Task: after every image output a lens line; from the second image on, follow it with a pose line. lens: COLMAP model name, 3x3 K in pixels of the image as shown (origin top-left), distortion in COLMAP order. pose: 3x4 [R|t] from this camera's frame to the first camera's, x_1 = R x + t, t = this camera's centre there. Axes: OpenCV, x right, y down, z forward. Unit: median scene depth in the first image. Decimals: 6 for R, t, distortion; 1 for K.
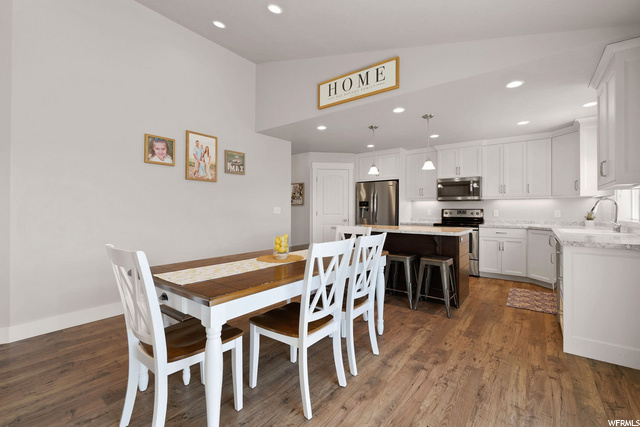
lens RADIAL K [[277.4, 0, 320.1], [0, 277.4, 216.2], [0, 0, 1]] dist [-0.003431, -0.000183]
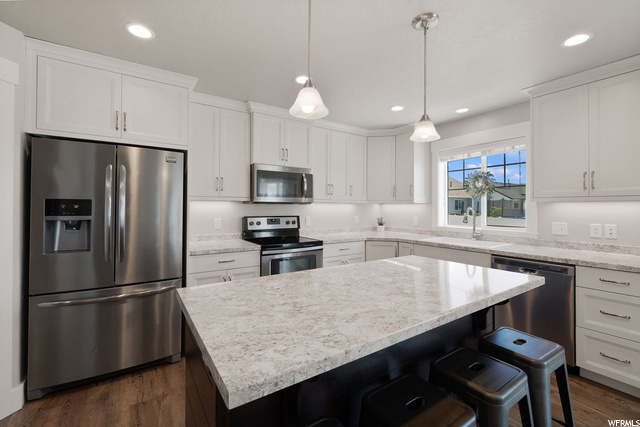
lens RADIAL K [[281.3, 0, 323.3], [0, 281.3, 201.6], [0, 0, 1]] dist [-0.000196, -0.000119]
pose [[0.311637, 0.017093, 0.950048, -0.080438], [0.019518, 0.999512, -0.024385, -0.052031], [-0.950001, 0.026142, 0.311151, 0.875393]]
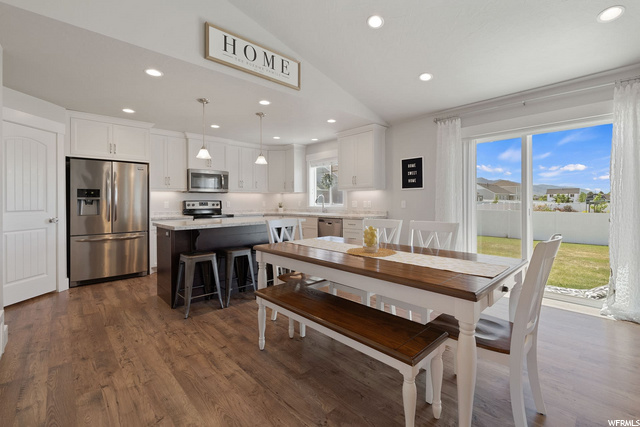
lens RADIAL K [[281.3, 0, 323.3], [0, 281.3, 201.6], [0, 0, 1]] dist [-0.000196, -0.000119]
pose [[0.150644, -0.005395, 0.988573, -0.561374], [0.028007, 0.999607, 0.001188, -0.014061], [-0.988191, 0.027508, 0.150736, 0.519332]]
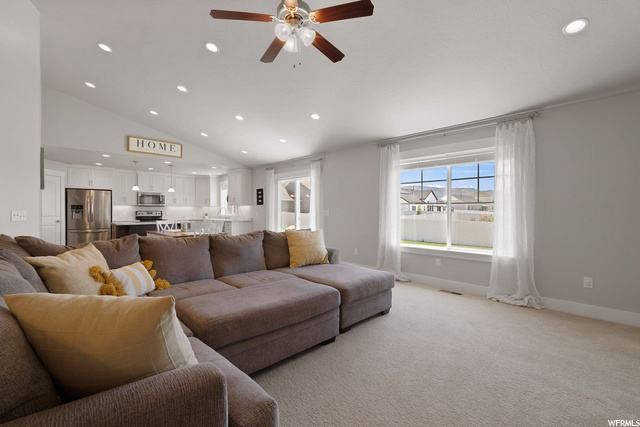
lens RADIAL K [[281.4, 0, 320.0], [0, 281.4, 213.5], [0, 0, 1]] dist [0.001344, 0.000213]
pose [[0.134187, -0.012909, 0.990872, -1.277115], [0.022208, 0.999703, 0.010017, -0.007098], [-0.990707, 0.020661, 0.134434, -0.286765]]
